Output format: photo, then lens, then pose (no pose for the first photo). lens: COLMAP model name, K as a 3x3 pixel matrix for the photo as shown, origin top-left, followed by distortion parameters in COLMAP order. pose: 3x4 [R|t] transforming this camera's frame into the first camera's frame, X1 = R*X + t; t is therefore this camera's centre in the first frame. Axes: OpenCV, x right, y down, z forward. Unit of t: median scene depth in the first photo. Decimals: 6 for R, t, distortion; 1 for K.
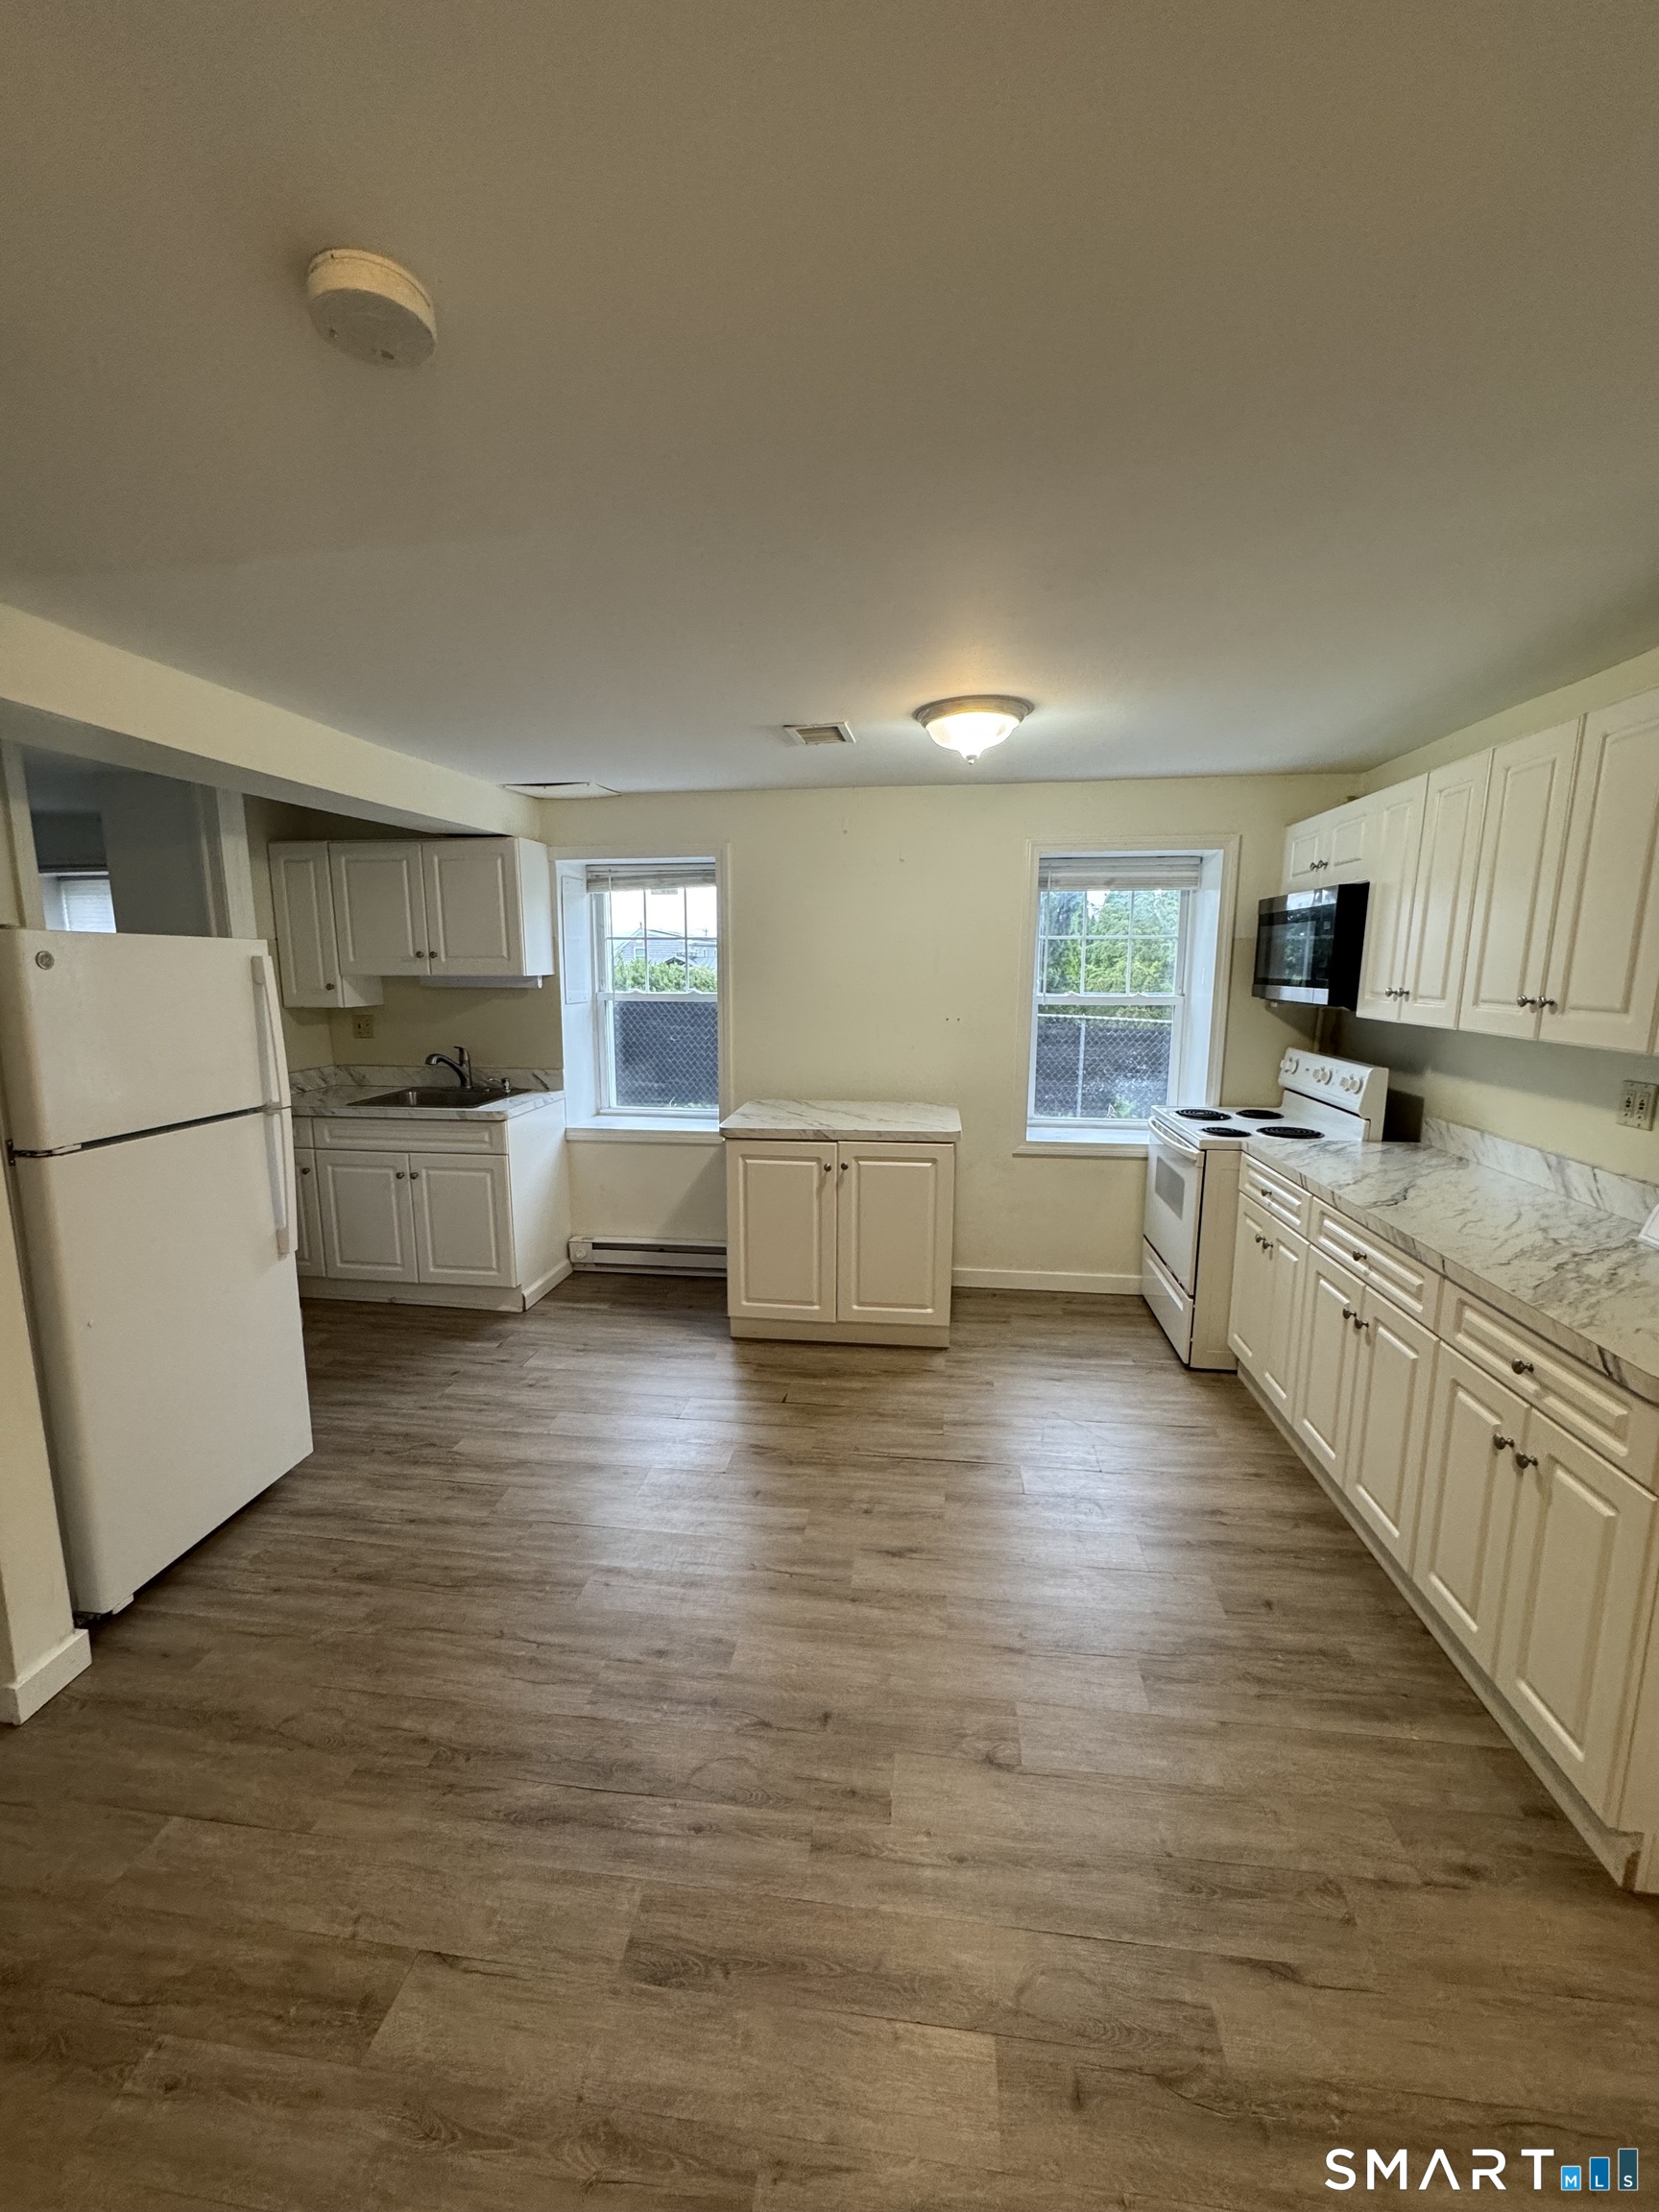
lens RADIAL K [[876.5, 0, 824.9], [0, 876.5, 1107.0], [0, 0, 1]] dist [-0.002557, 0.000298]
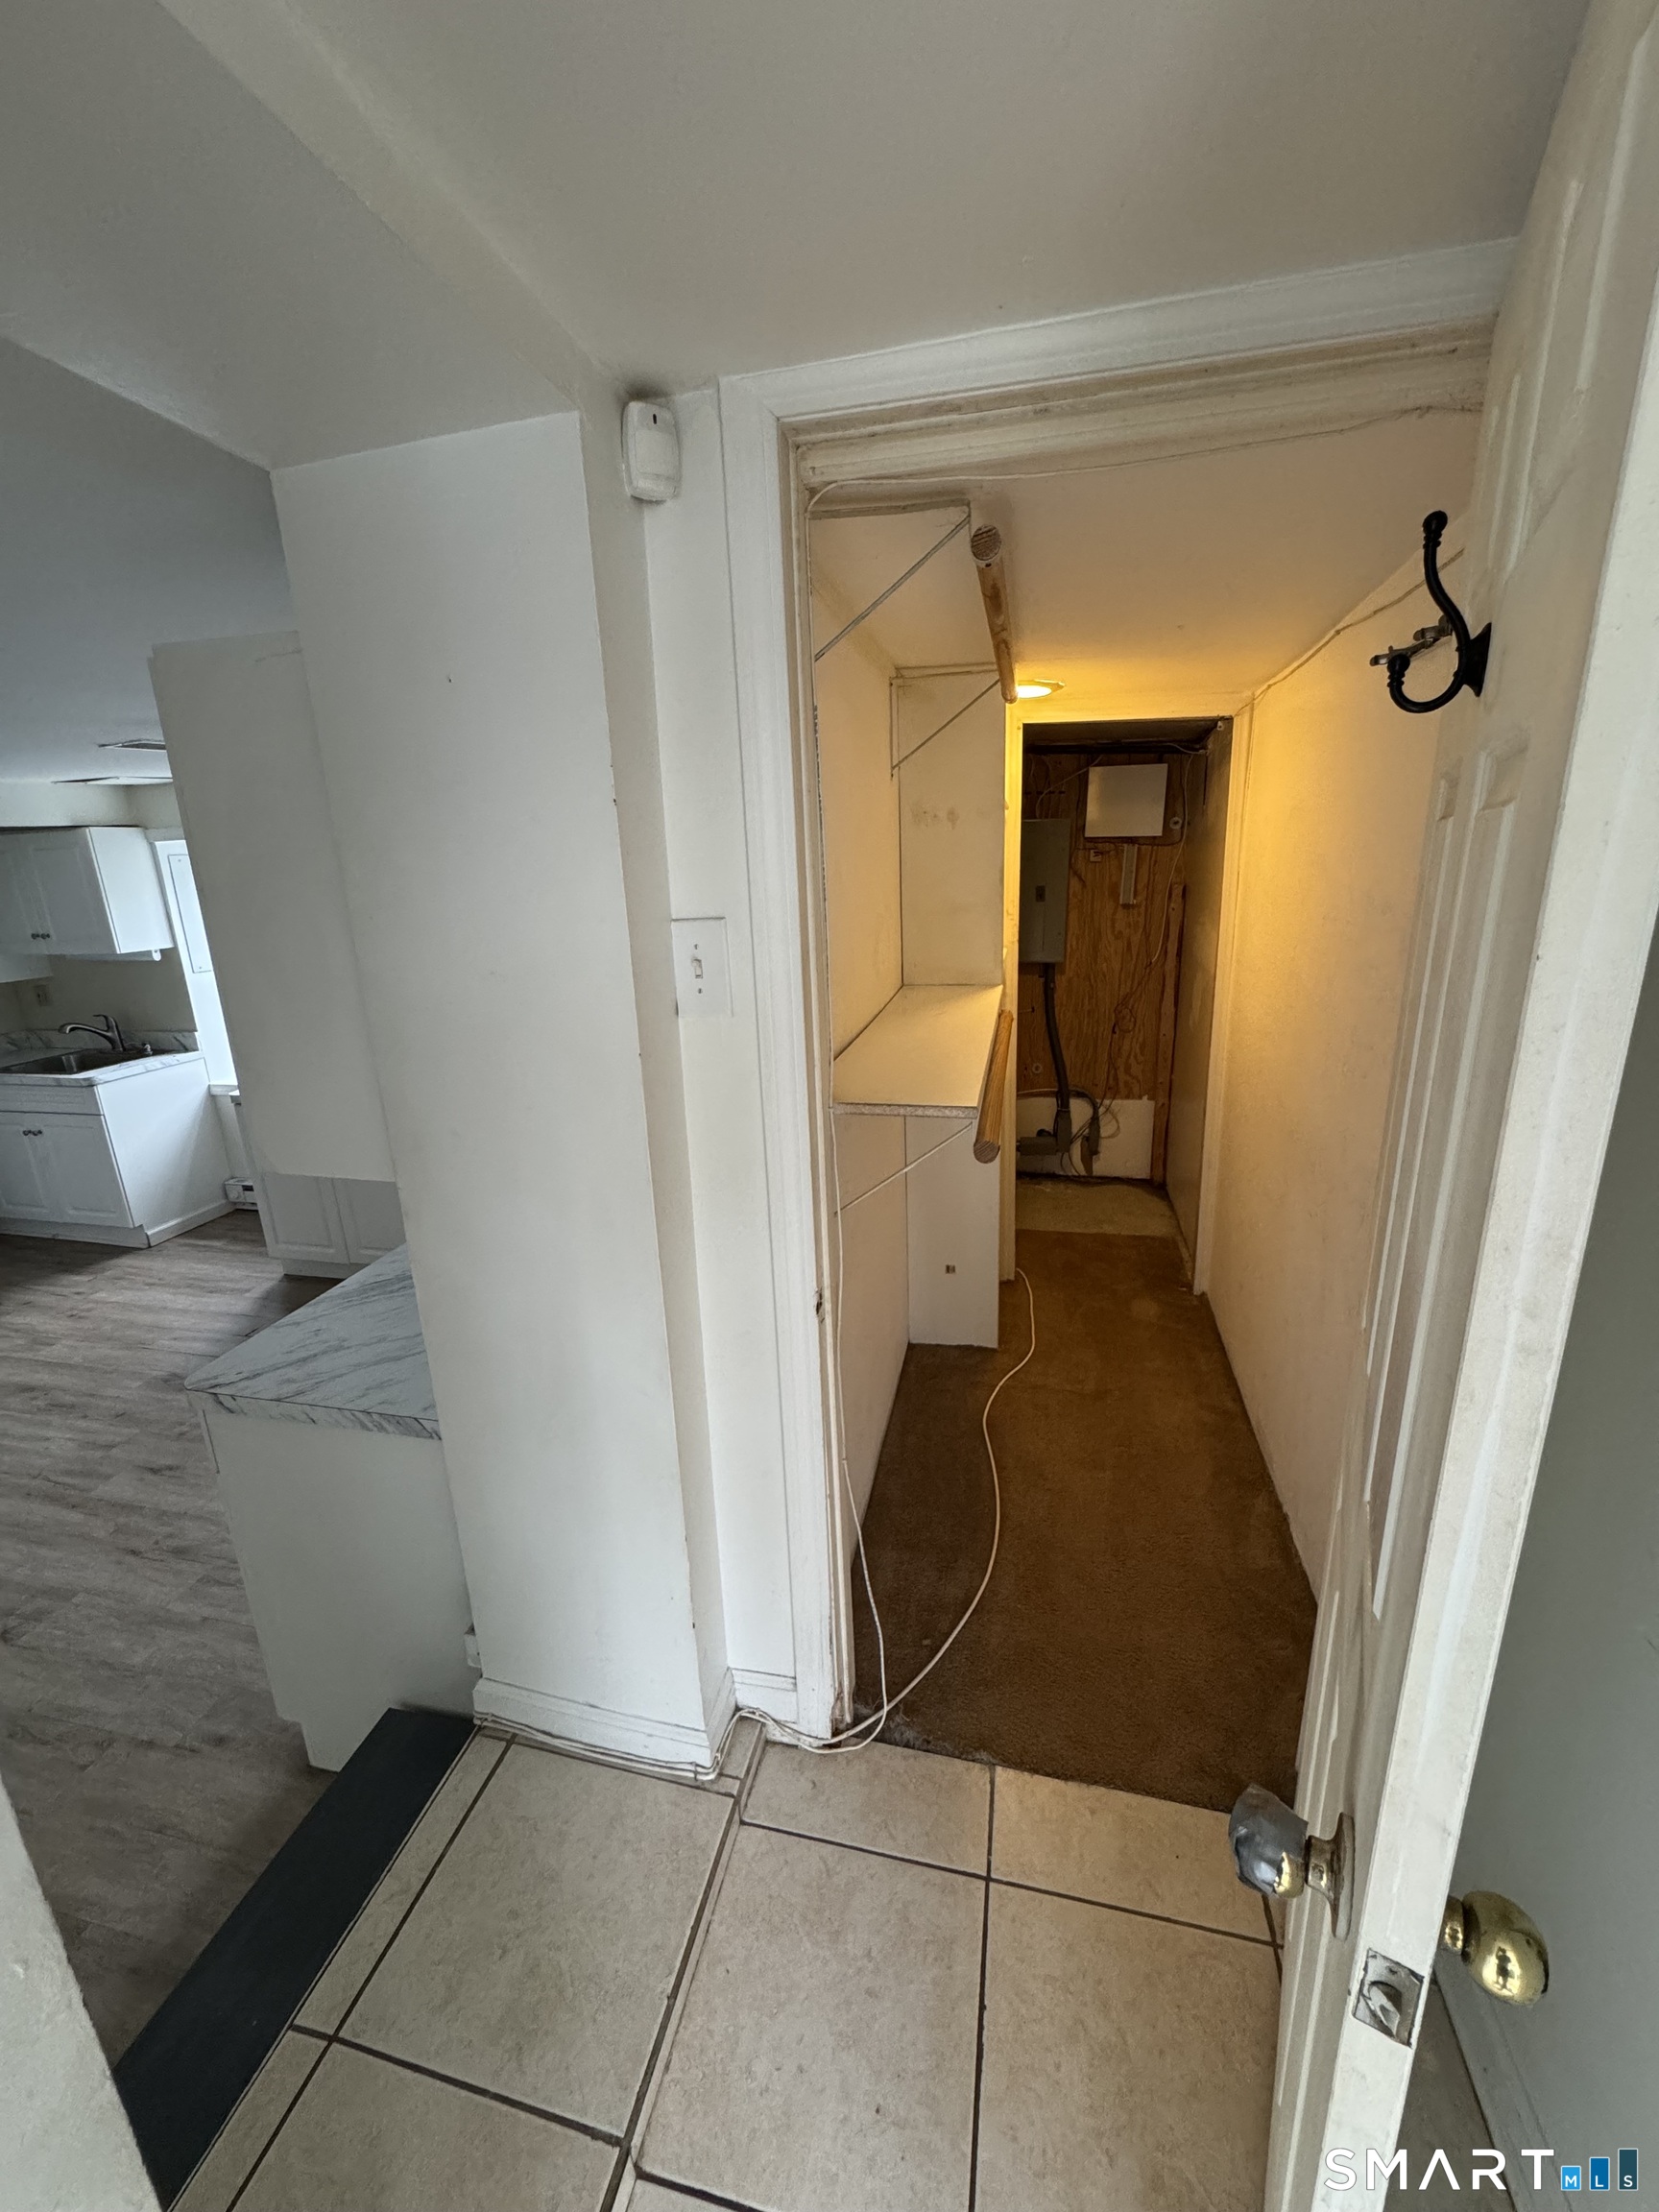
lens RADIAL K [[876.5, 0, 821.9], [0, 876.5, 1107.6], [0, 0, 1]] dist [-0.002557, 0.000298]
pose [[0.993650, -0.004746, -0.112416, 0.982972], [0.017316, 0.993658, 0.111106, -0.092596], [0.111175, -0.112347, 0.987430, -0.030673]]
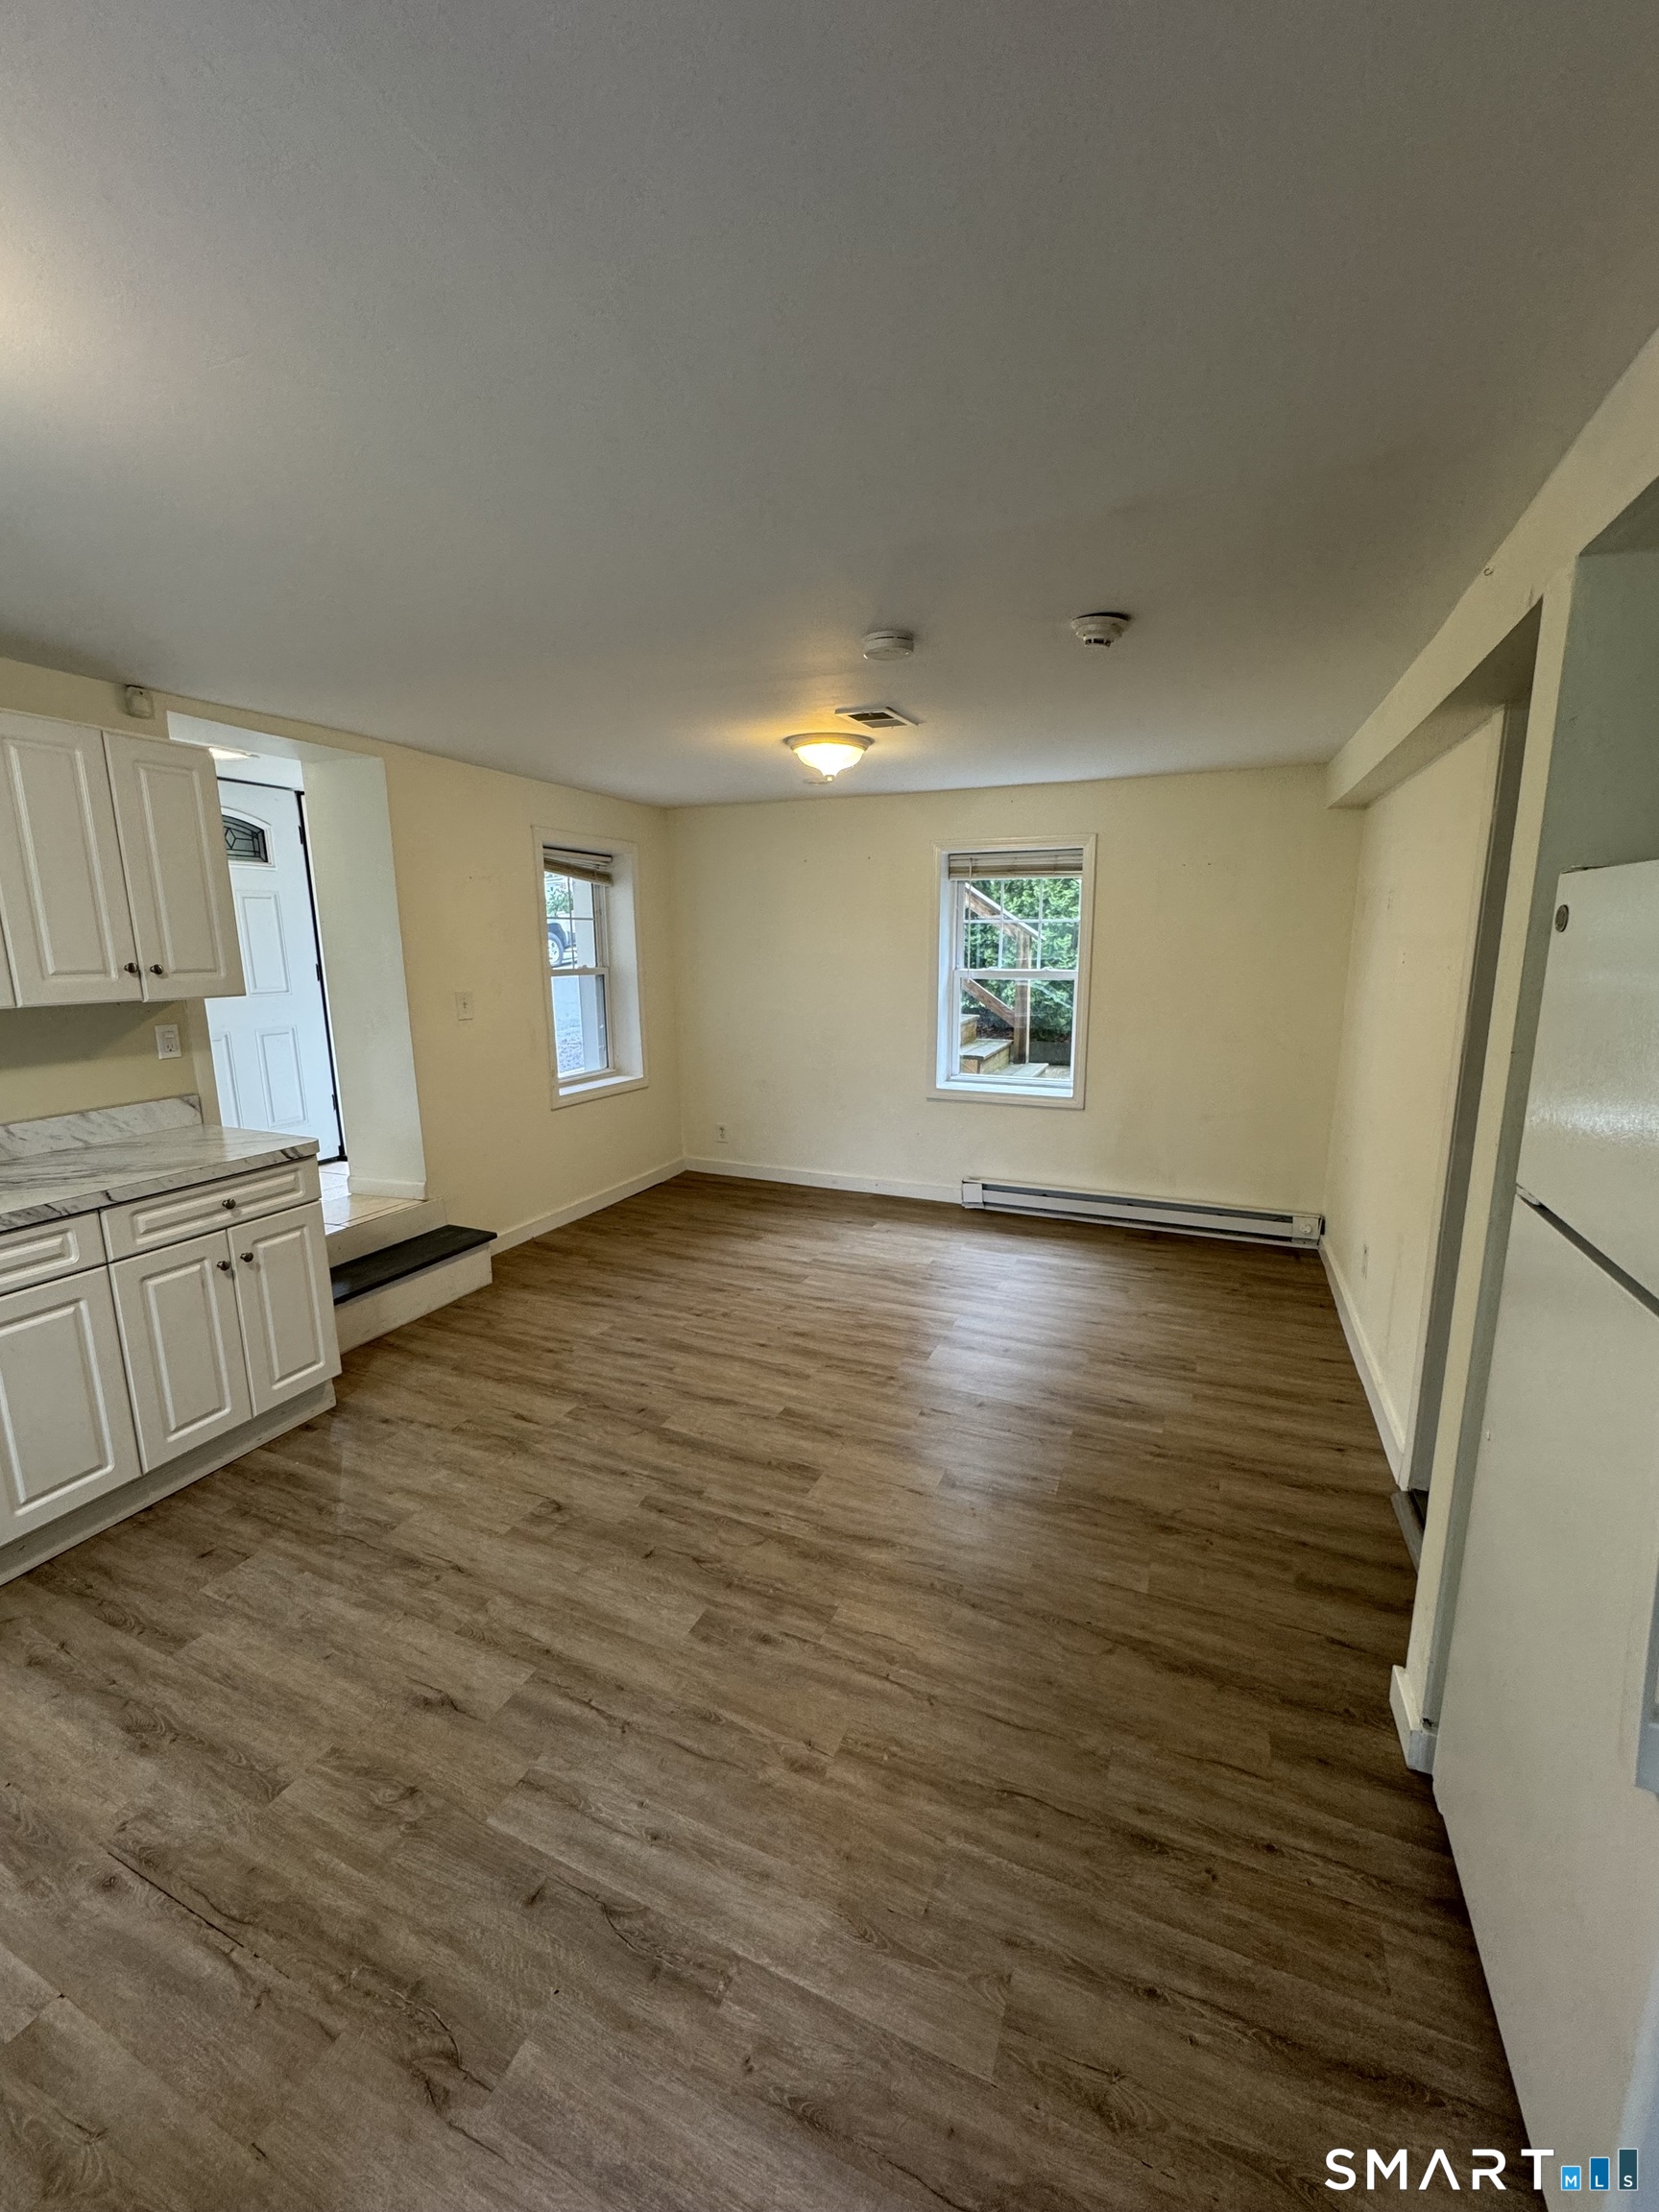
lens RADIAL K [[876.5, 0, 829.3], [0, 876.5, 1102.2], [0, 0, 1]] dist [-0.002557, 0.000298]
pose [[-0.960530, -0.047592, 0.274074, -0.369699], [0.049155, 0.940713, 0.335623, -0.198421], [-0.273798, 0.335848, -0.901244, 1.234081]]
